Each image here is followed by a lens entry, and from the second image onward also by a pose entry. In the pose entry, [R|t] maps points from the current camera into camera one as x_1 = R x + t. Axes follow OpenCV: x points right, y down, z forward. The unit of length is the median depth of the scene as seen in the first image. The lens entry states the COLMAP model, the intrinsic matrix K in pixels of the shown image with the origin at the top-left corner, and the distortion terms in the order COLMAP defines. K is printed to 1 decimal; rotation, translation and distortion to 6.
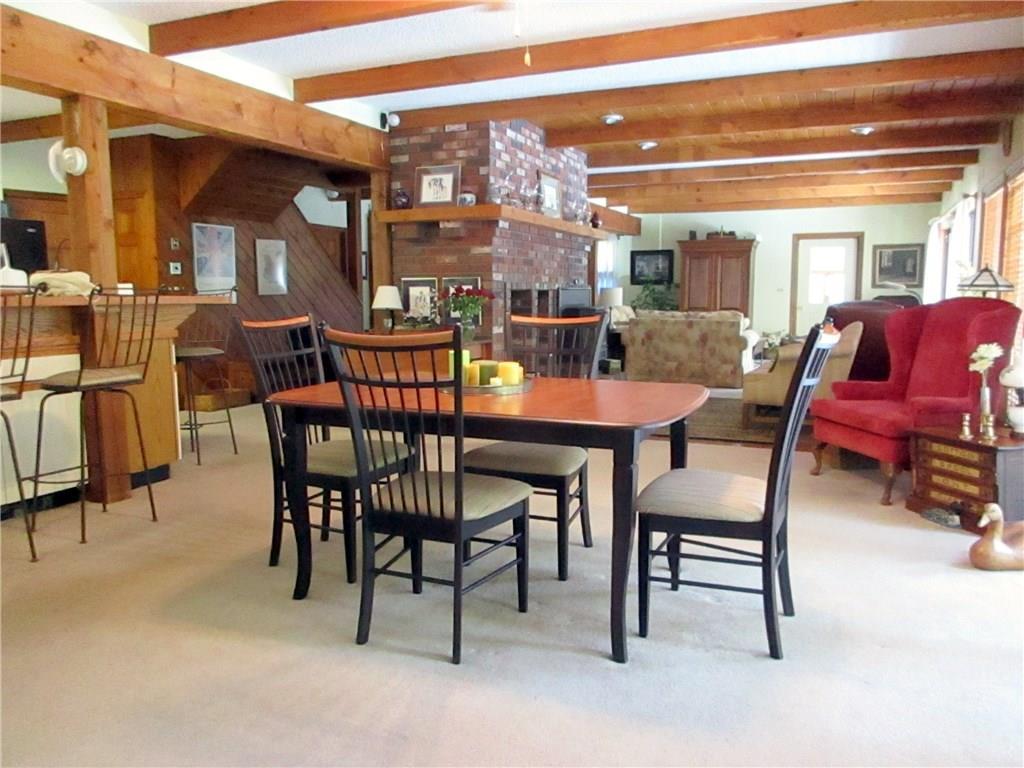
lens RADIAL K [[772.6, 0, 511.3], [0, 772.6, 382.2], [0, 0, 1]] dist [0.000106, 0.002105]
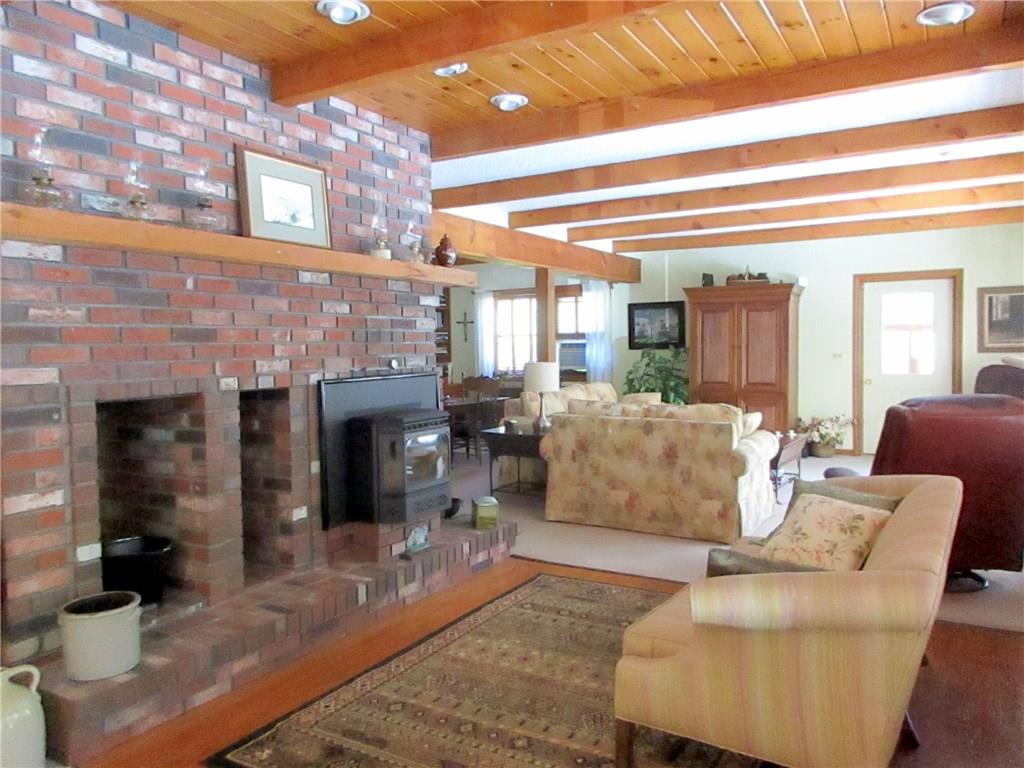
lens RADIAL K [[772.6, 0, 511.6], [0, 772.6, 385.0], [0, 0, 1]] dist [0.000106, 0.002105]
pose [[0.993880, -0.008057, -0.110174, 0.137414], [0.000723, 0.997790, -0.066442, -0.048579], [0.110466, 0.065956, 0.991689, 0.291552]]
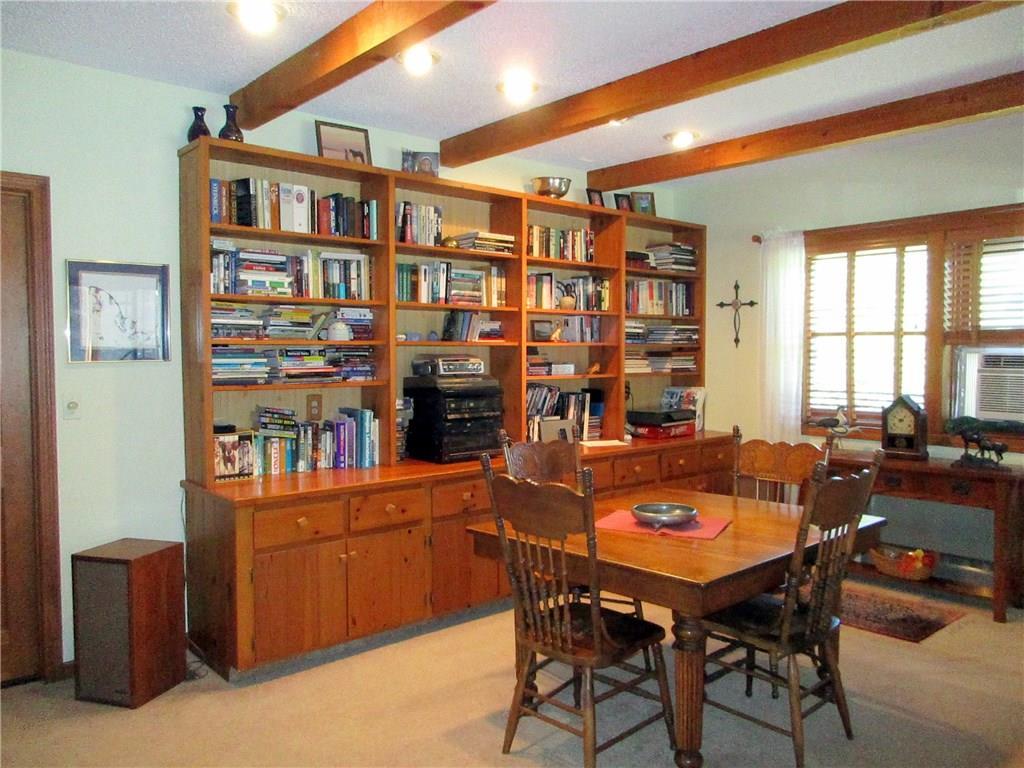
lens RADIAL K [[772.6, 0, 512.5], [0, 772.6, 383.3], [0, 0, 1]] dist [0.000106, 0.002105]
pose [[0.904072, 0.027361, -0.426503, 0.104333], [-0.060302, 0.996131, -0.063920, -0.070864], [0.423105, 0.083507, 0.902225, 0.474492]]
